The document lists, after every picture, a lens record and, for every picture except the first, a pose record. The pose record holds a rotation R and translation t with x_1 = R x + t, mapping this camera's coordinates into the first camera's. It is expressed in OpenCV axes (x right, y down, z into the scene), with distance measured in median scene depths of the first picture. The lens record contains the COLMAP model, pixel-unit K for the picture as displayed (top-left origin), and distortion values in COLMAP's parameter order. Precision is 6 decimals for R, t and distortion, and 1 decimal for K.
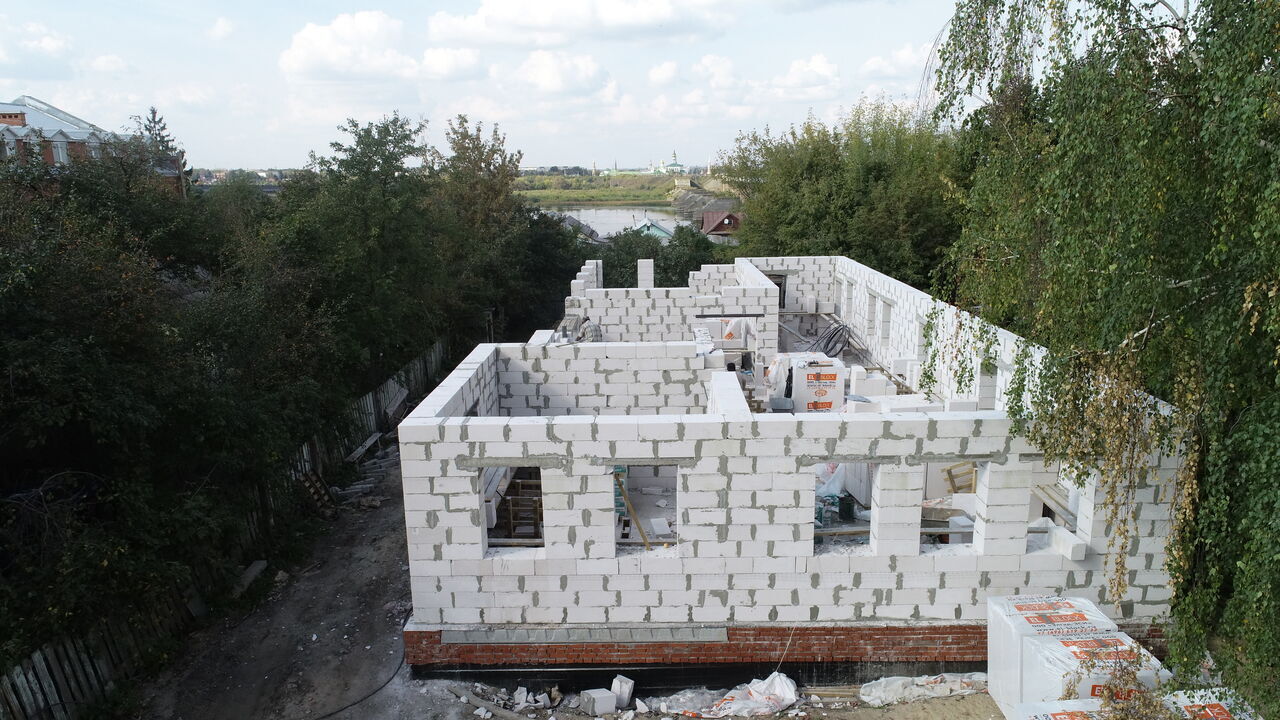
lens RADIAL K [[856.8, 0, 633.3], [0, 856.8, 361.9], [0, 0, 1]] dist [-0.002678, 0.000555]
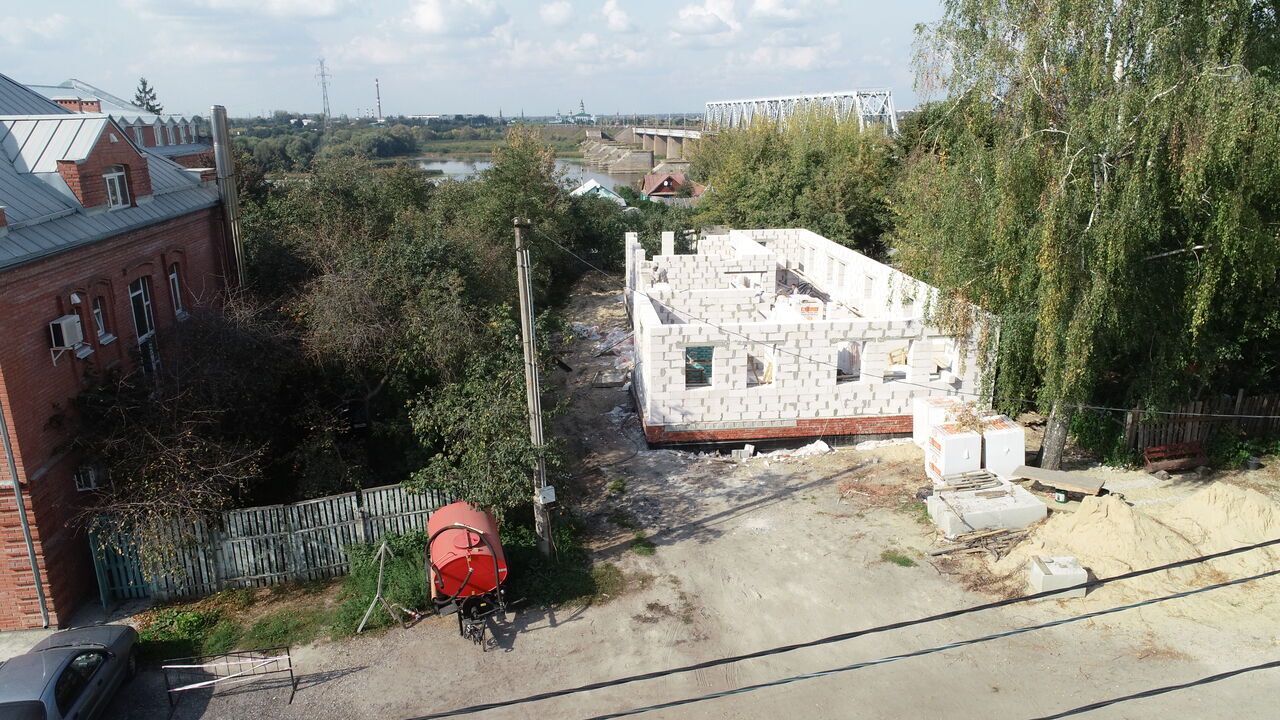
lens RADIAL K [[856.8, 0, 633.0], [0, 856.8, 361.0], [0, 0, 1]] dist [-0.002678, 0.000555]
pose [[0.994186, -0.020595, 0.105693, -0.529257], [0.014702, 0.998309, 0.056232, 0.034186], [-0.106673, -0.054351, 0.992808, -1.099100]]
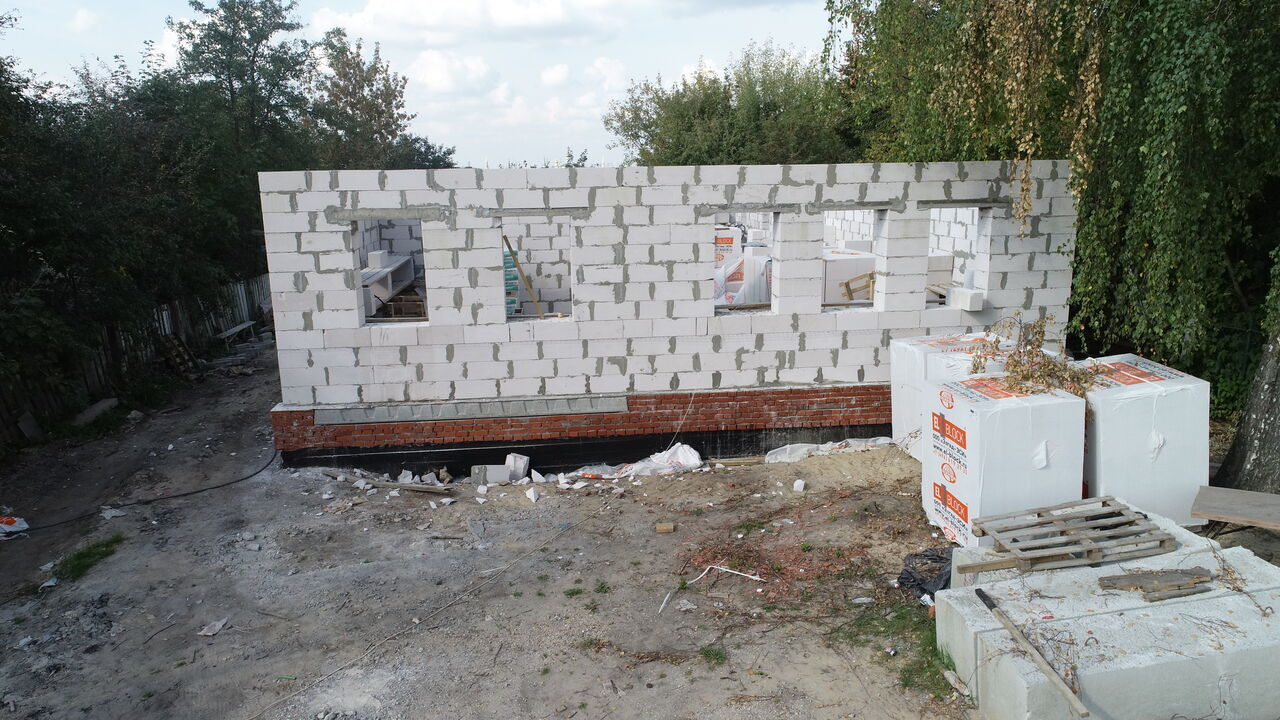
lens RADIAL K [[856.8, 0, 634.3], [0, 856.8, 363.1], [0, 0, 1]] dist [-0.002678, 0.000555]
pose [[0.992686, -0.022765, 0.118556, 0.006299], [0.022924, 0.999737, 0.000026, 0.274666], [-0.118526, 0.002692, 0.992947, 0.058228]]
